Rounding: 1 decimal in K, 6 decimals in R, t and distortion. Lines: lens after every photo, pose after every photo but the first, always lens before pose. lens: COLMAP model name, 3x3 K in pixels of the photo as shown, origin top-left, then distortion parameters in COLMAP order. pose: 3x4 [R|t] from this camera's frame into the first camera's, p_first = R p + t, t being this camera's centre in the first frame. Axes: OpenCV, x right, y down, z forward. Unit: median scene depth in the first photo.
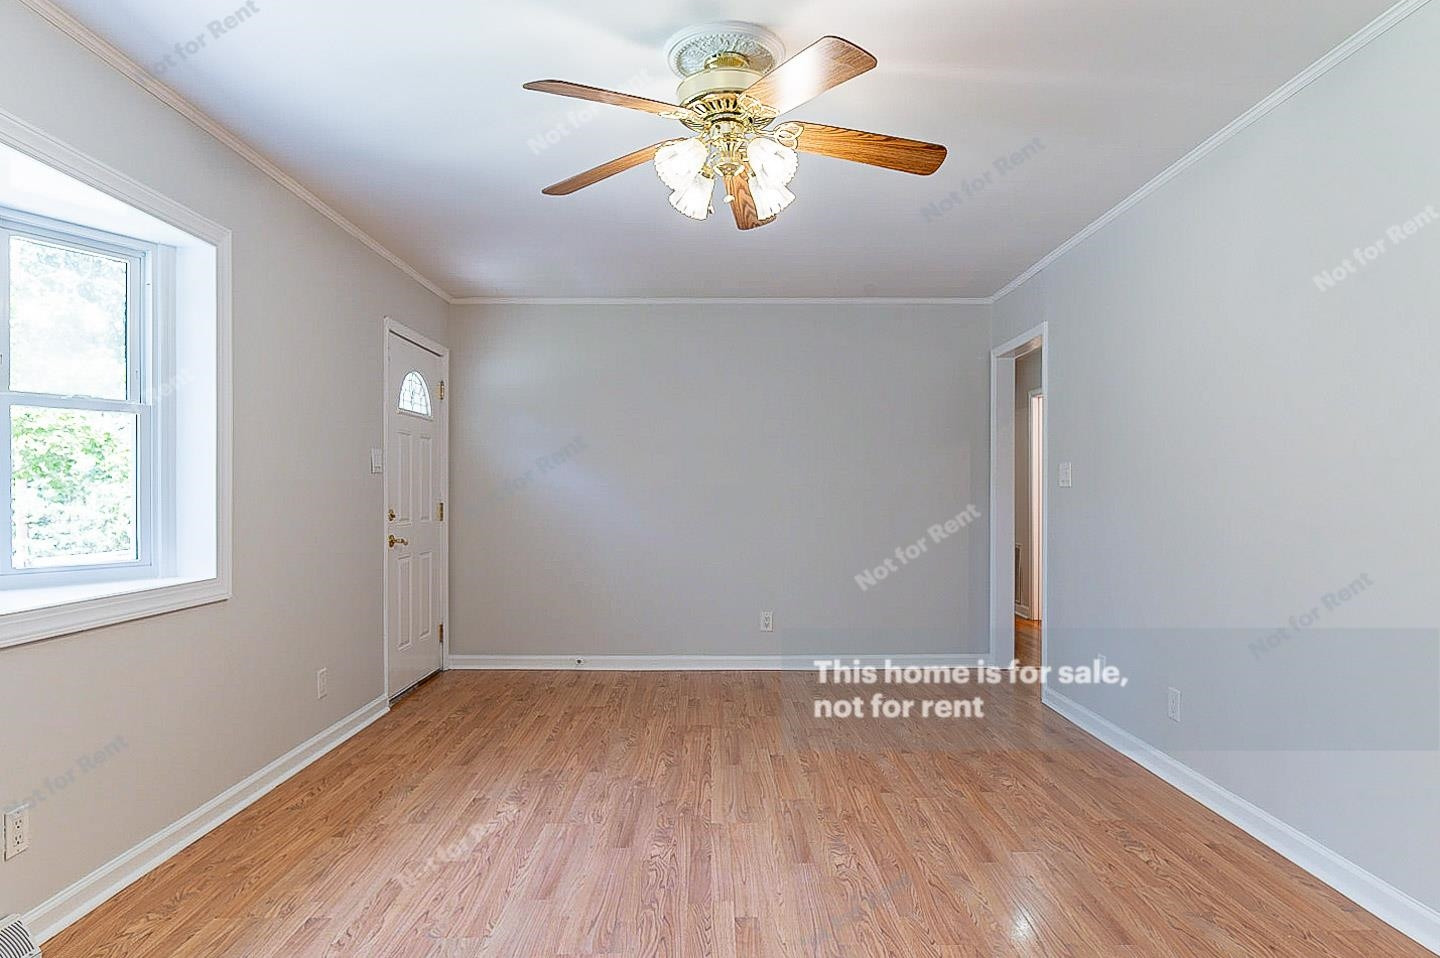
lens RADIAL K [[818.5, 0, 739.2], [0, 818.5, 515.1], [0, 0, 1]] dist [0.001560, -0.000058]
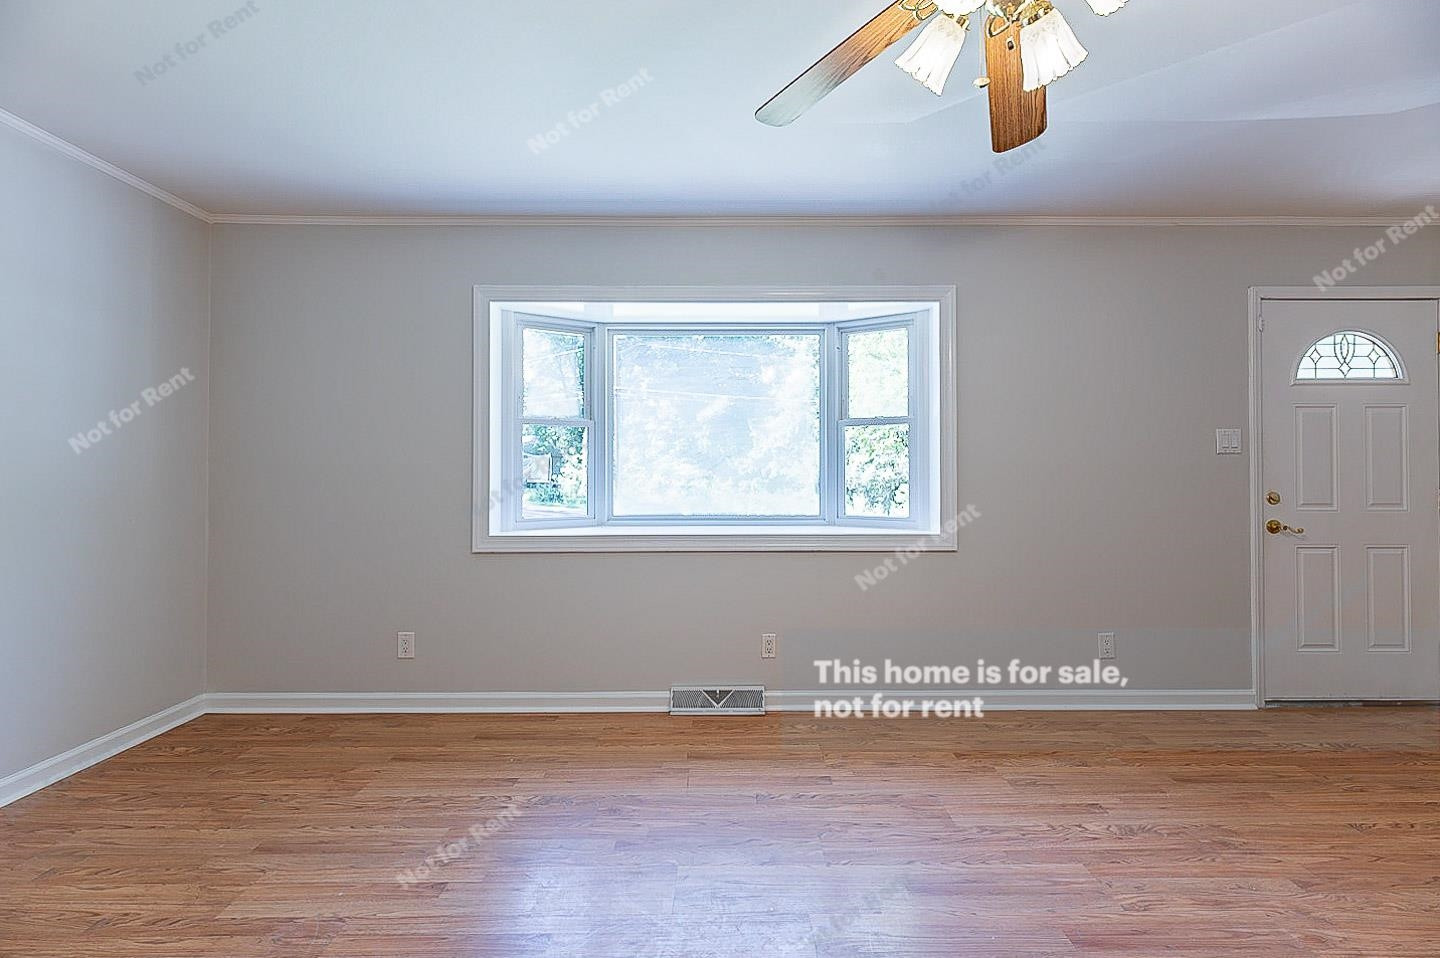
lens RADIAL K [[594.6, 0, 722.3], [0, 594.6, 468.7], [0, 0, 1]] dist [-0.001768, 0.000326]
pose [[-0.003606, -0.004516, -0.999983, 0.353159], [-0.026858, 0.999629, -0.004417, -0.019686], [0.999633, 0.026842, -0.003726, 0.566122]]
